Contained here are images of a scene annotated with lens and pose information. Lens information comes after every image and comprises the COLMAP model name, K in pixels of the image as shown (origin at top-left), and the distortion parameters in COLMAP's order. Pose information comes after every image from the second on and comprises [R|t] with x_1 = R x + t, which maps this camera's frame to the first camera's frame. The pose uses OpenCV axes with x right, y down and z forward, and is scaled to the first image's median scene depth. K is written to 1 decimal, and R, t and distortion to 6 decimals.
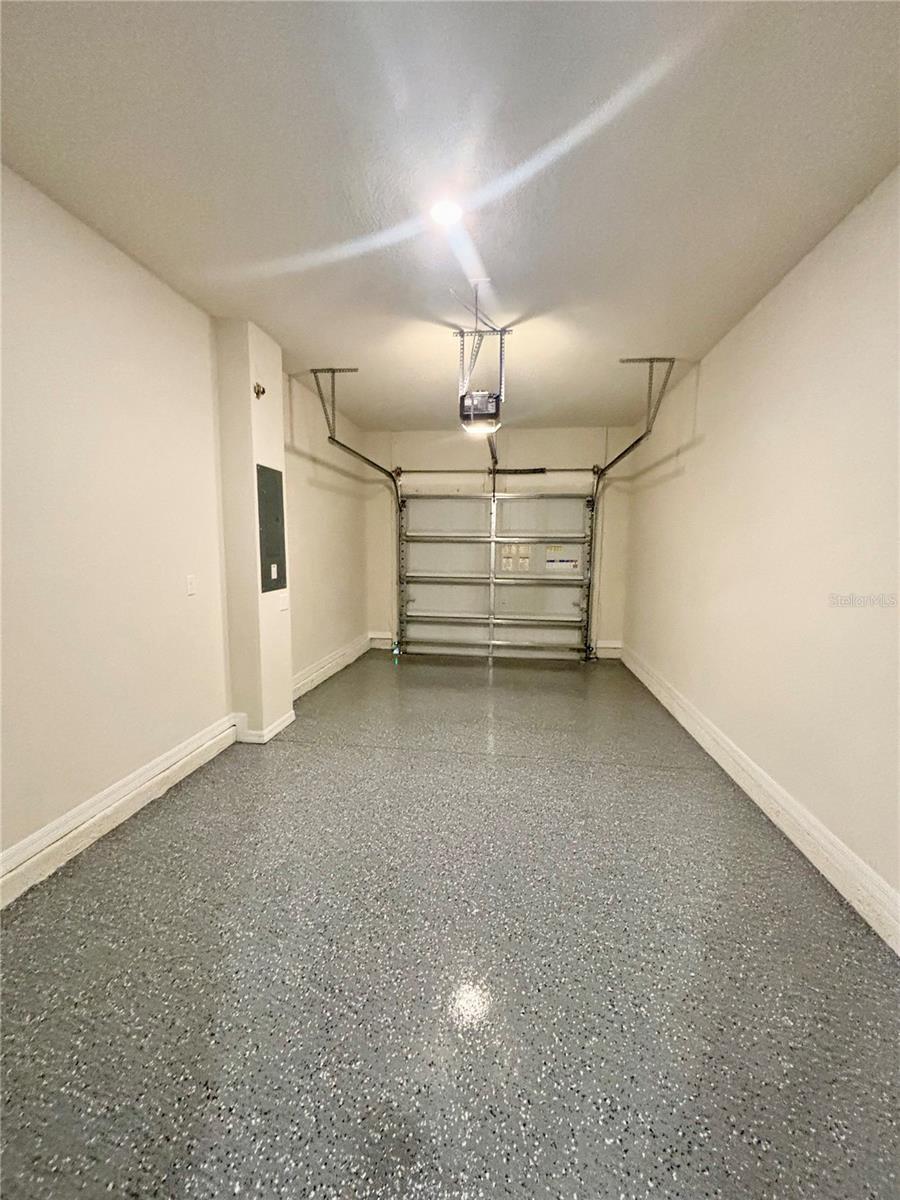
lens RADIAL K [[485.9, 0, 450.0], [0, 485.9, 600.0], [0, 0, 1]] dist [0.000508, -0.000058]
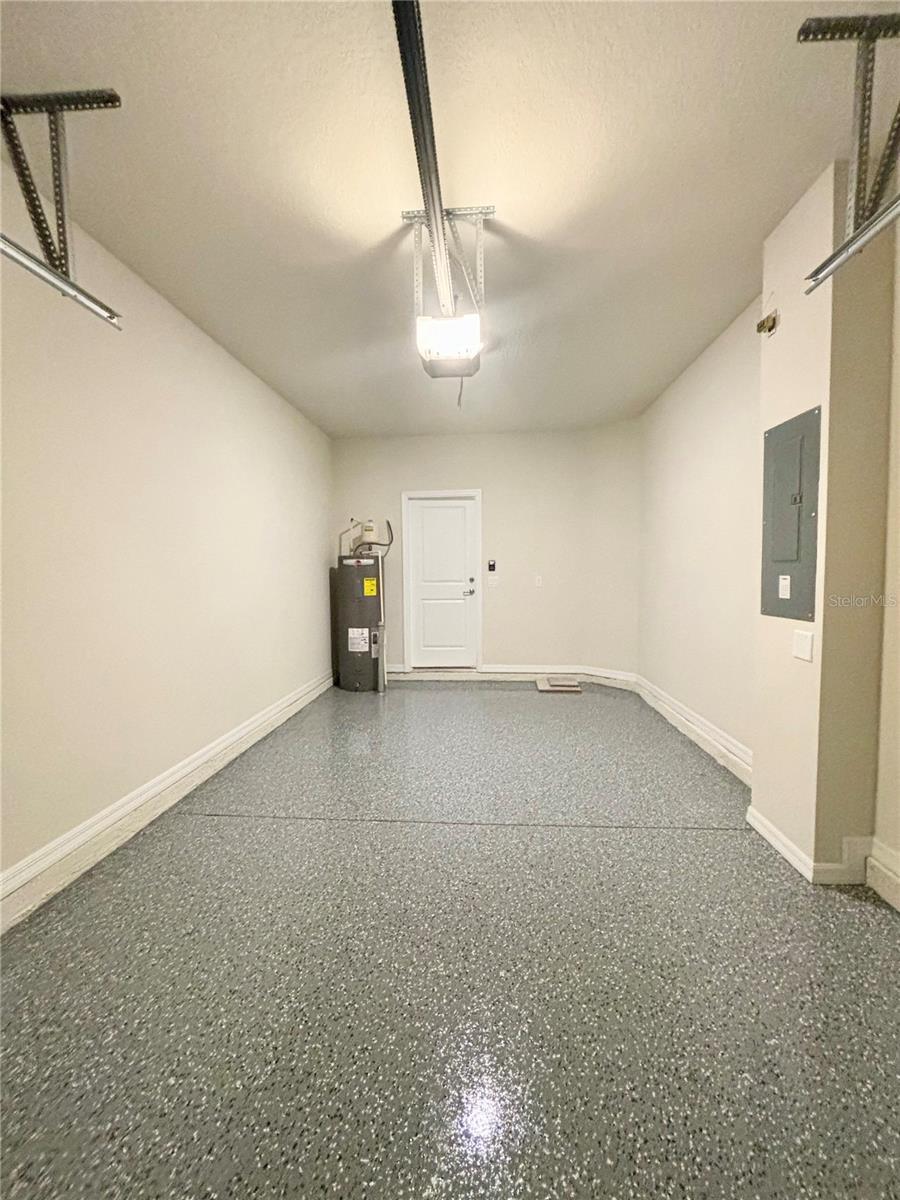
lens RADIAL K [[485.9, 0, 450.0], [0, 485.9, 600.0], [0, 0, 1]] dist [0.000508, -0.000058]
pose [[-0.998469, 0.003781, -0.055182, 0.109146], [-0.005902, 0.984683, 0.174256, -0.168339], [0.054996, 0.174315, -0.983153, 1.815167]]
